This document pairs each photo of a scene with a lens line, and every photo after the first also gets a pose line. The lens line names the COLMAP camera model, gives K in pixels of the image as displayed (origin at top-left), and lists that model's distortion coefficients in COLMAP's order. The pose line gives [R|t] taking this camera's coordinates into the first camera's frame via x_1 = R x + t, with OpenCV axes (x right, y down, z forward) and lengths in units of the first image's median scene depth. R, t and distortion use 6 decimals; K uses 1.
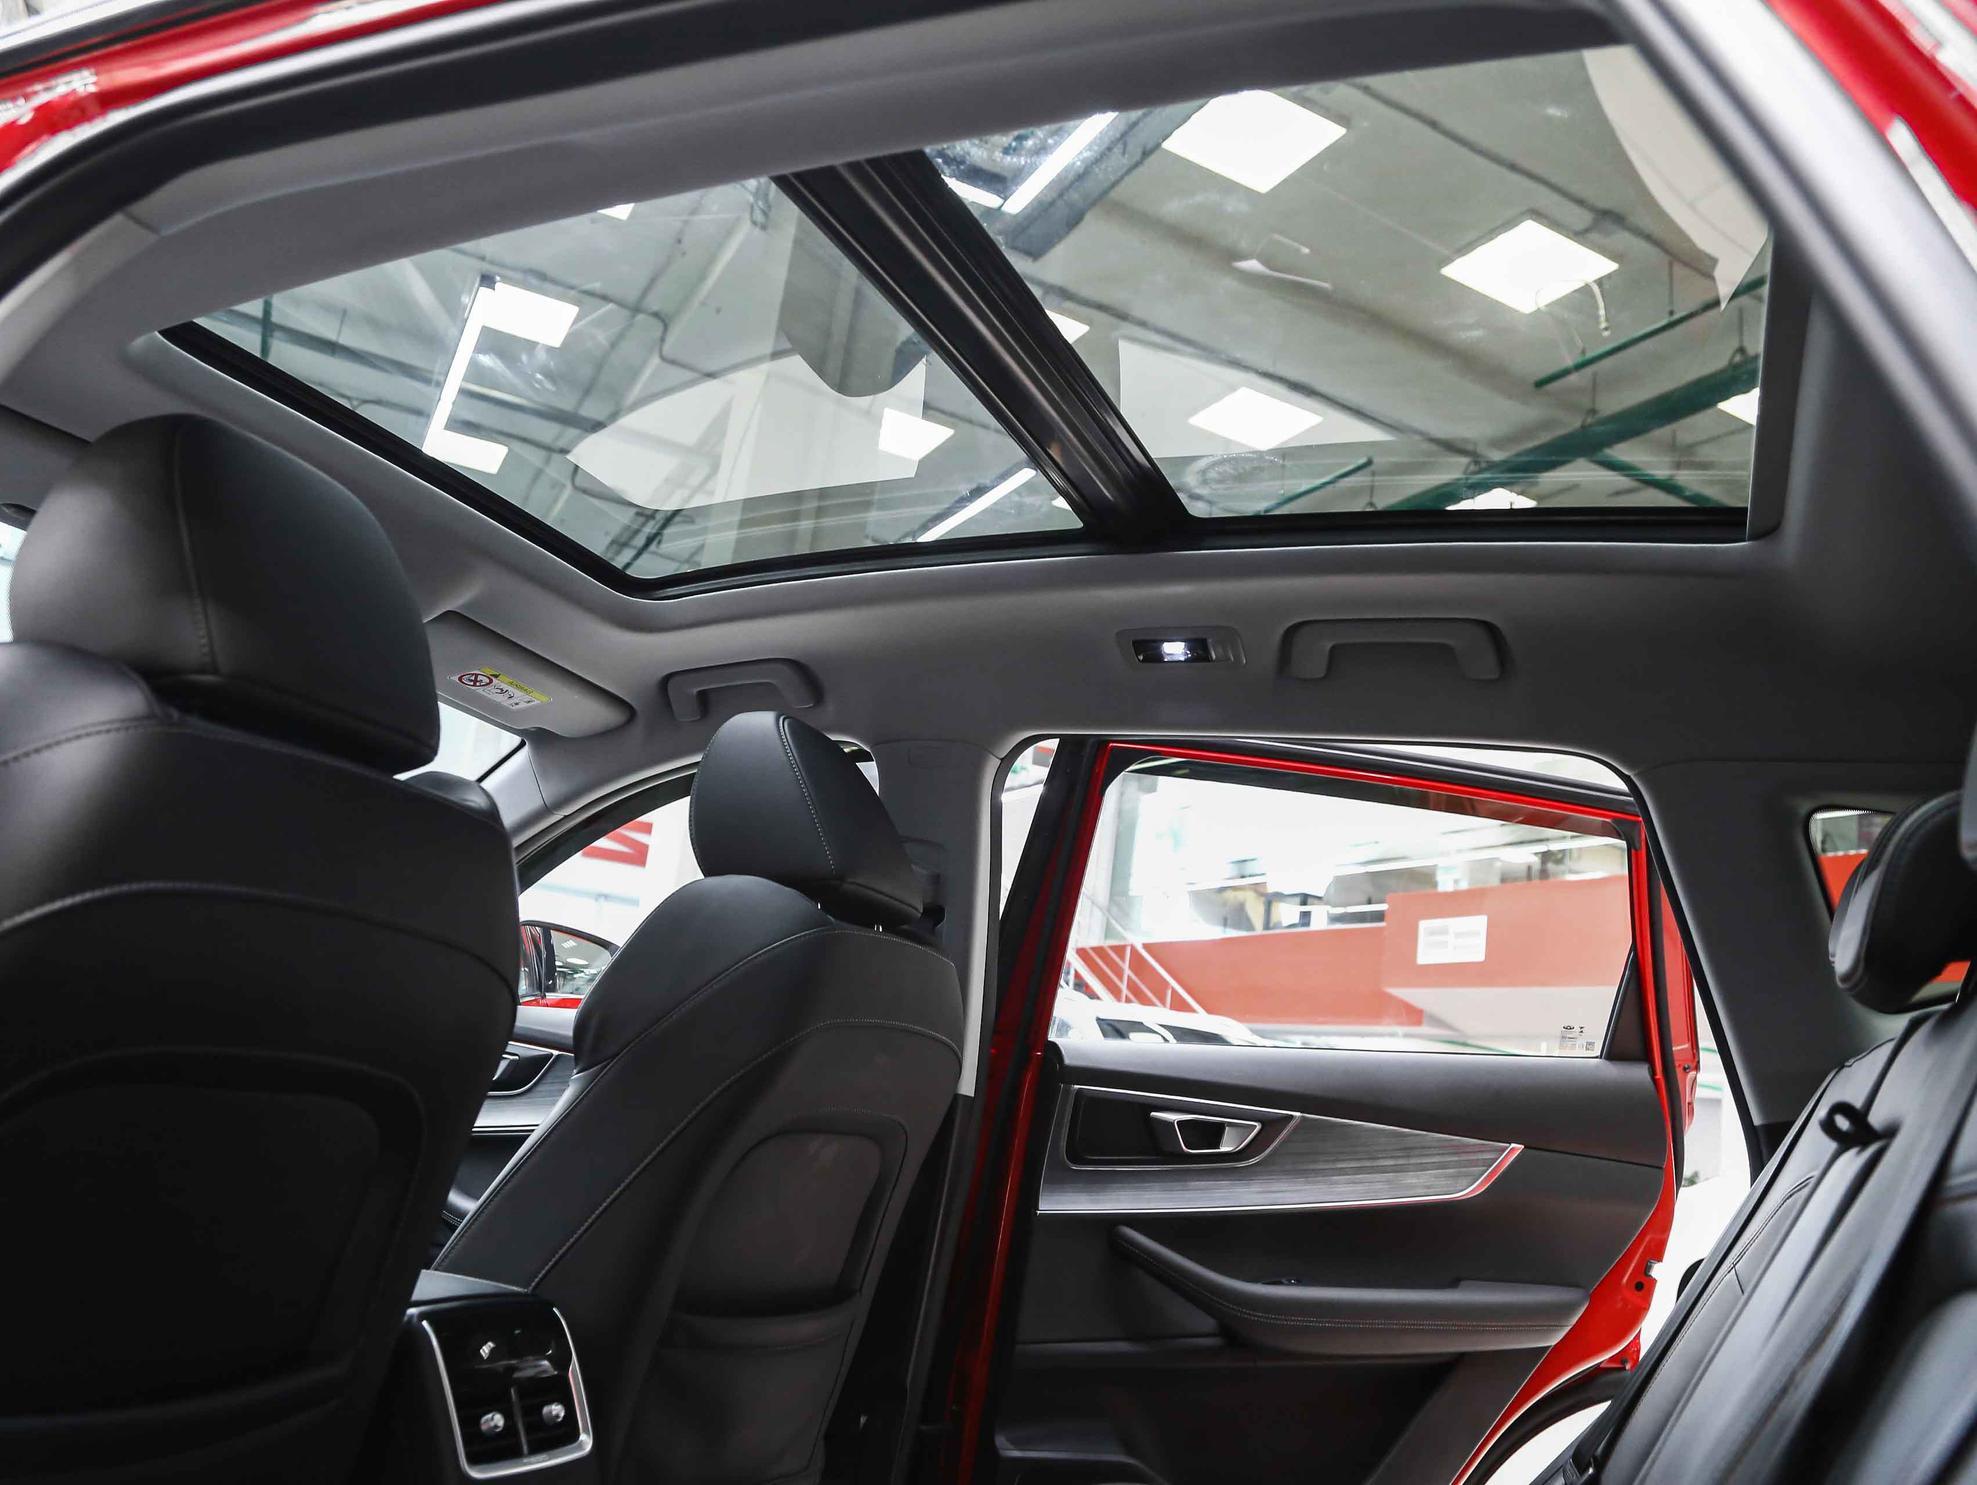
lens RADIAL K [[1540.1, 0, 988.5], [0, 1540.1, 742.5], [0, 0, 1]] dist [-0.125656, 0.080924]
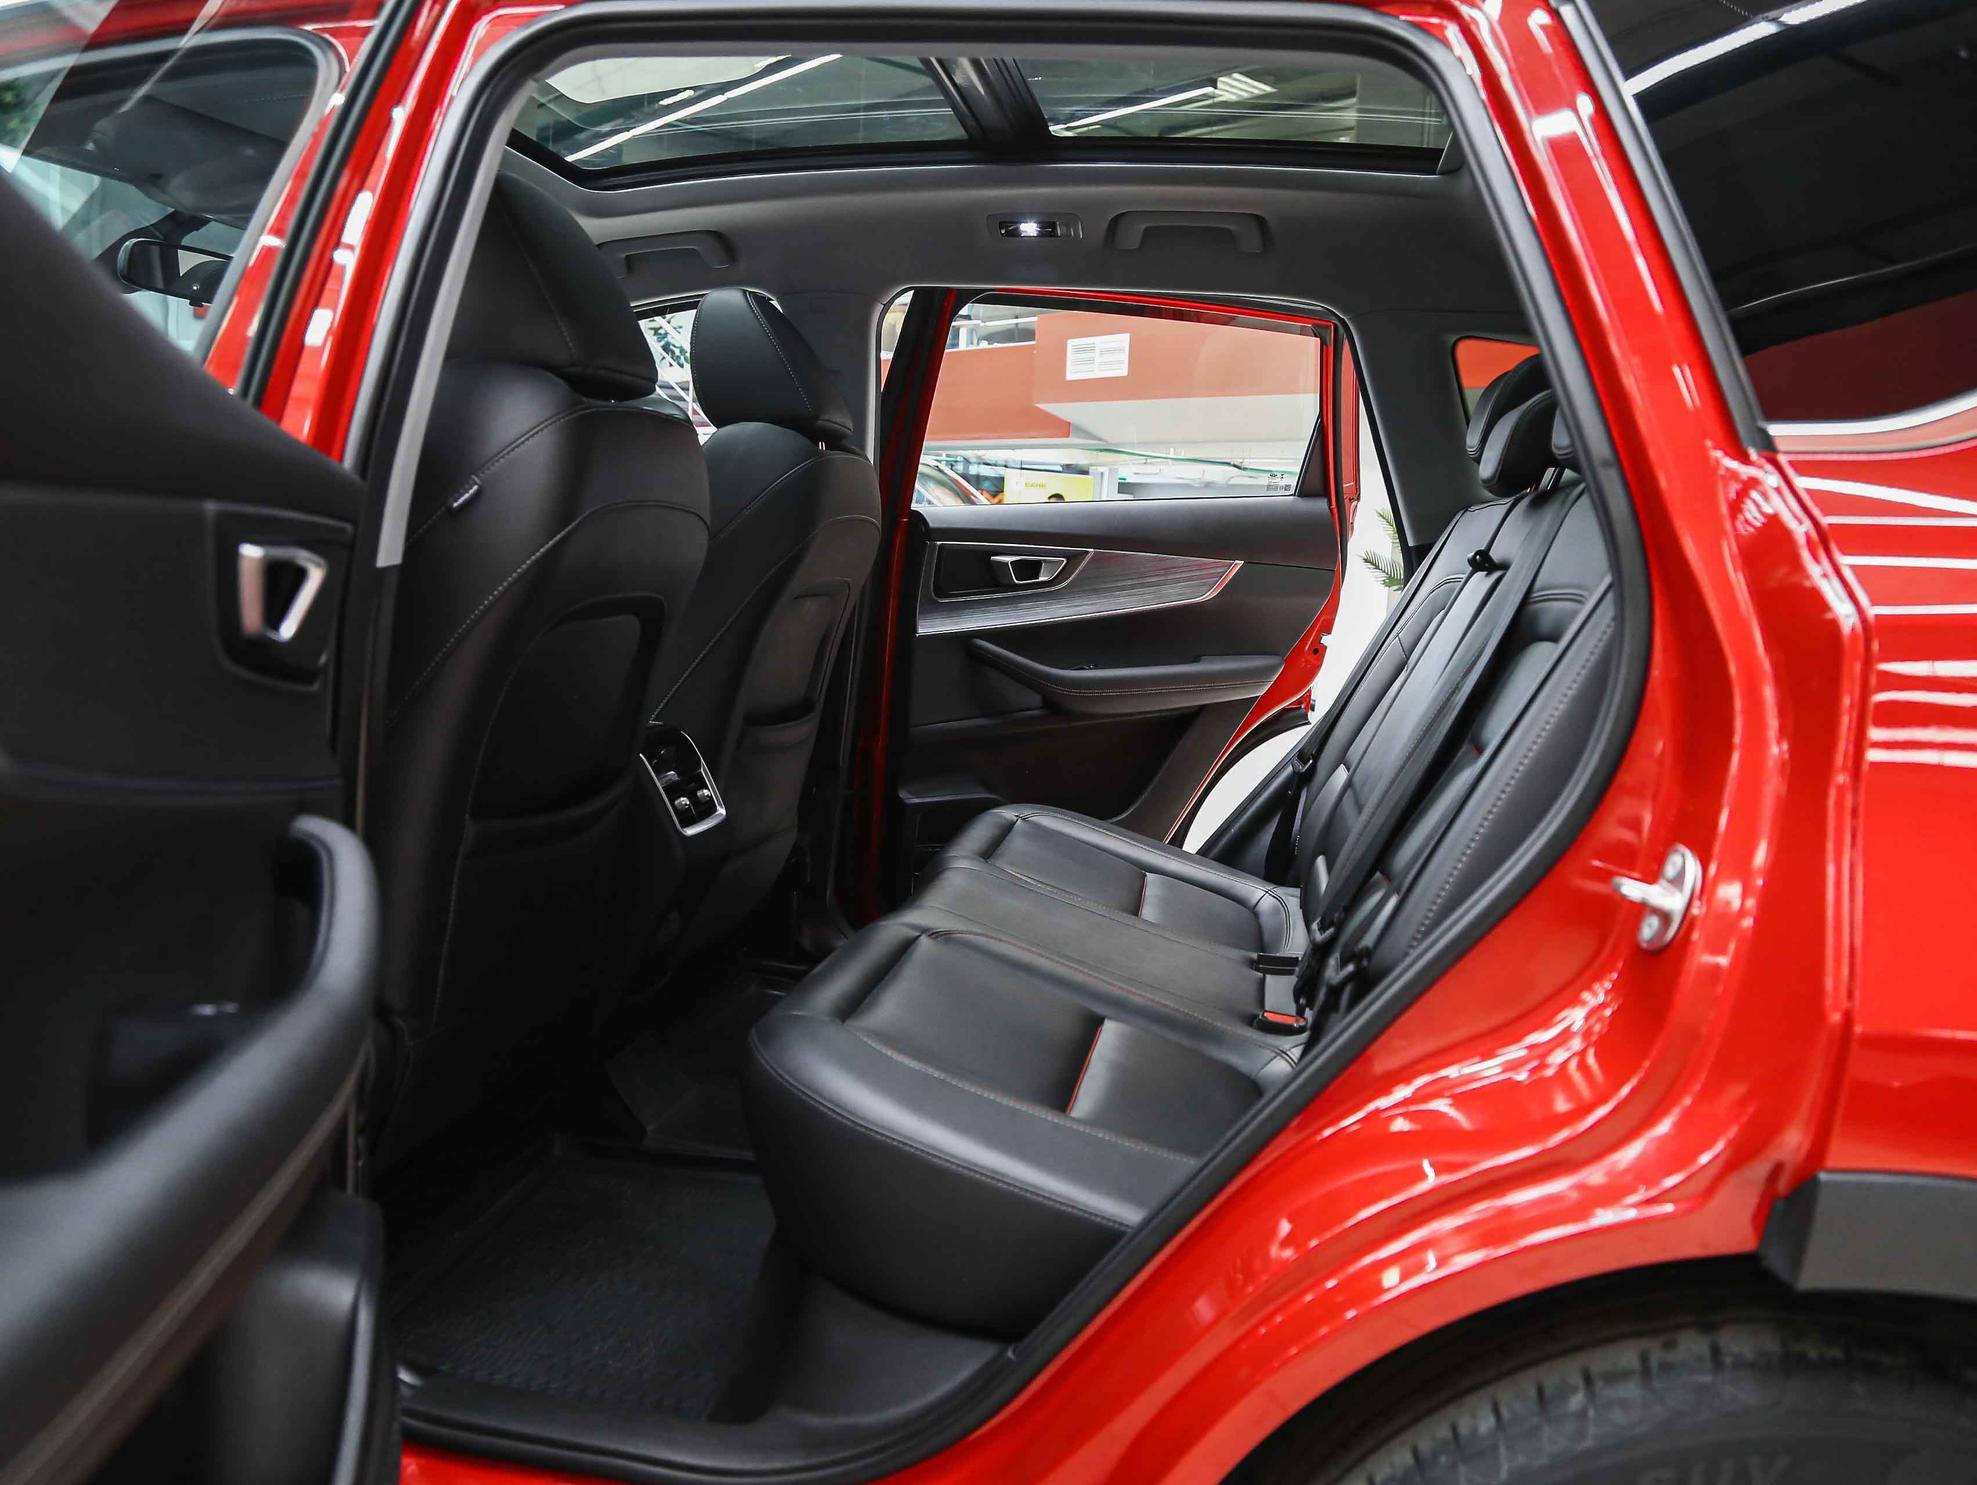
lens RADIAL K [[1540.1, 0, 988.5], [0, 1540.1, 742.5], [0, 0, 1]] dist [-0.125656, 0.080924]
pose [[0.968993, -0.108789, 0.221849, -0.224448], [0.018737, 0.927624, 0.373046, -0.120973], [-0.246375, -0.357323, 0.900899, -0.310934]]
